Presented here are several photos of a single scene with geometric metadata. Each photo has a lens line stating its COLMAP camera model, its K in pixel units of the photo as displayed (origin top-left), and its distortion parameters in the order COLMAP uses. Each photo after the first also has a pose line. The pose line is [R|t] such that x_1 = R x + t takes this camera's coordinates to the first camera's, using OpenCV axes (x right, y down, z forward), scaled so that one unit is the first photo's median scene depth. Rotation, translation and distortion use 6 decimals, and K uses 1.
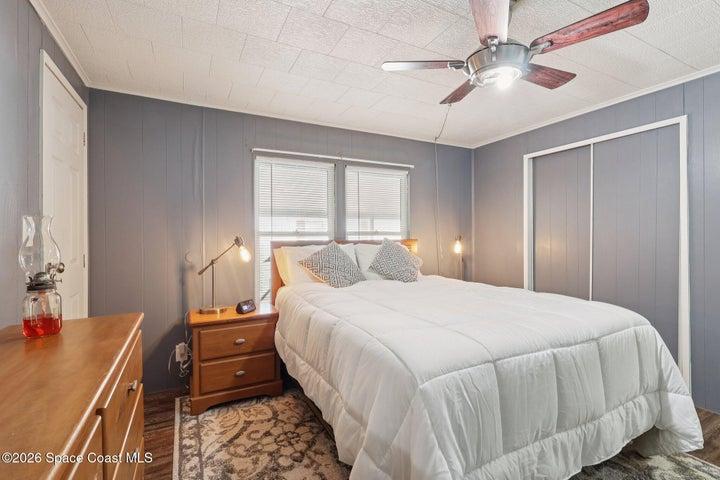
lens RADIAL K [[334.1, 0, 360.0], [0, 334.1, 240.0], [0, 0, 1]] dist [-0.000893, 0.000766]
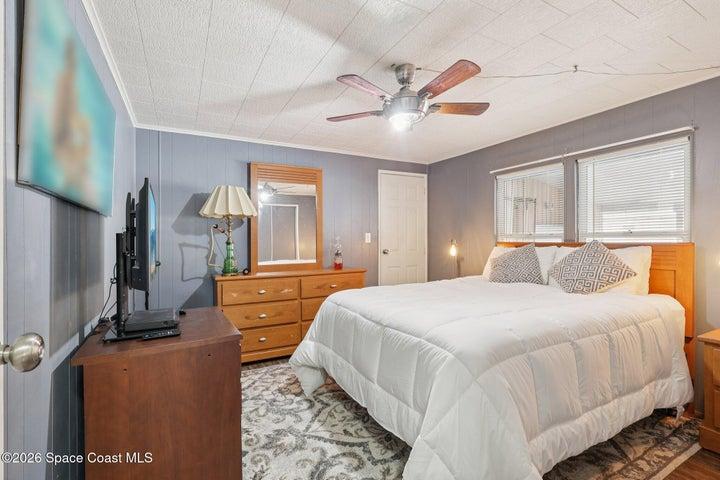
lens RADIAL K [[334.1, 0, 360.0], [0, 334.1, 240.0], [0, 0, 1]] dist [-0.000893, 0.000766]
pose [[0.020319, -0.000356, -0.999793, 0.864776], [-0.003371, 0.999994, -0.000424, -0.004114], [0.999788, 0.003379, 0.020318, 0.403370]]
